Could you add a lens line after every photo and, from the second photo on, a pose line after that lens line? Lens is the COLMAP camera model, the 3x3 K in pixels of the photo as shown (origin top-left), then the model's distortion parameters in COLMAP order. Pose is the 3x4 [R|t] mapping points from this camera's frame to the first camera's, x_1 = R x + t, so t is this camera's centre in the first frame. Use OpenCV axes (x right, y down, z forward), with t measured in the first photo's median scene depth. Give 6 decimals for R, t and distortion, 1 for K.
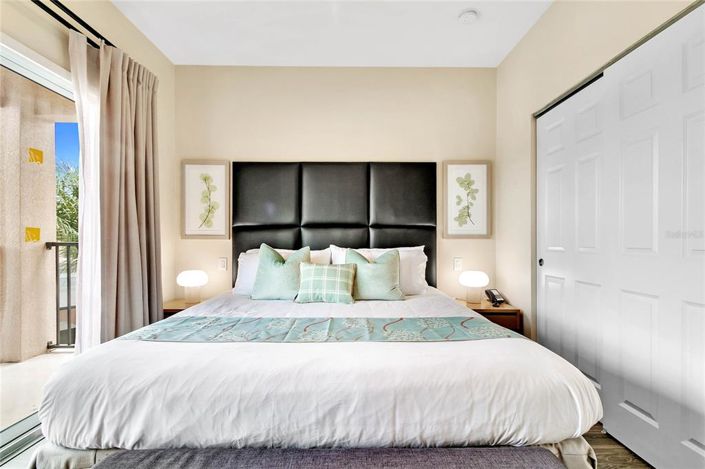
lens RADIAL K [[327.8, 0, 353.6], [0, 327.8, 241.2], [0, 0, 1]] dist [0.000472, -0.000052]
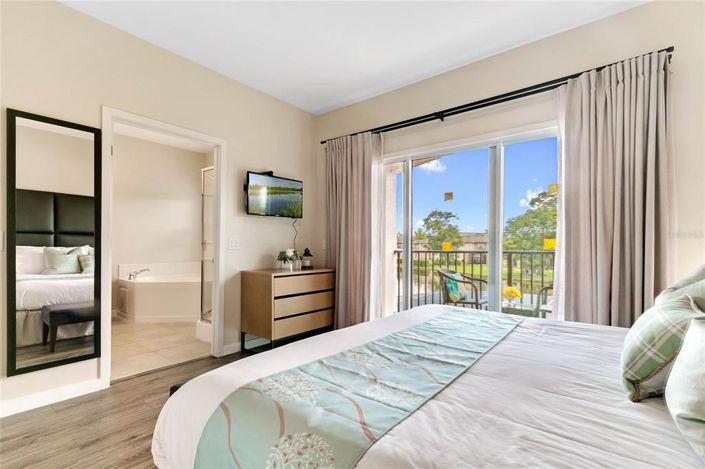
lens RADIAL K [[327.8, 0, 353.6], [0, 327.8, 241.2], [0, 0, 1]] dist [0.000472, -0.000052]
pose [[-0.626767, -0.016871, -0.779024, 0.545200], [-0.010300, 0.999858, -0.013367, -0.003689], [0.779138, -0.000354, -0.626852, 0.964749]]
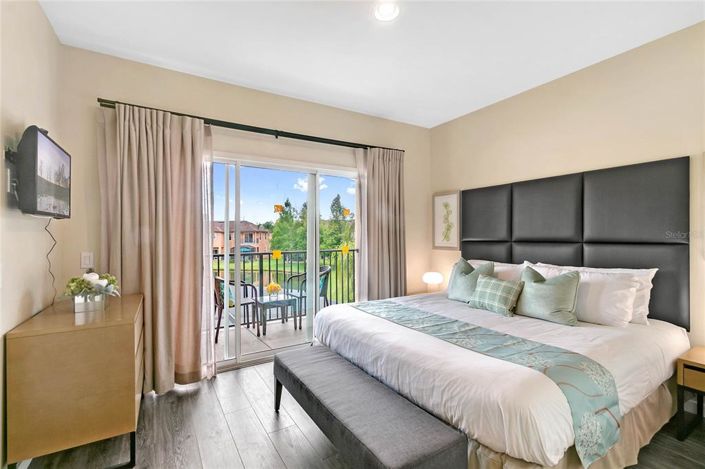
lens RADIAL K [[319.3, 0, 346.7], [0, 319.3, 235.0], [0, 0, 1]] dist [0.001054, 0.000069]
pose [[0.504953, -0.005834, -0.863127, 0.646111], [0.001265, 0.999981, -0.006018, -0.081398], [0.863146, 0.001947, 0.504951, -0.030896]]
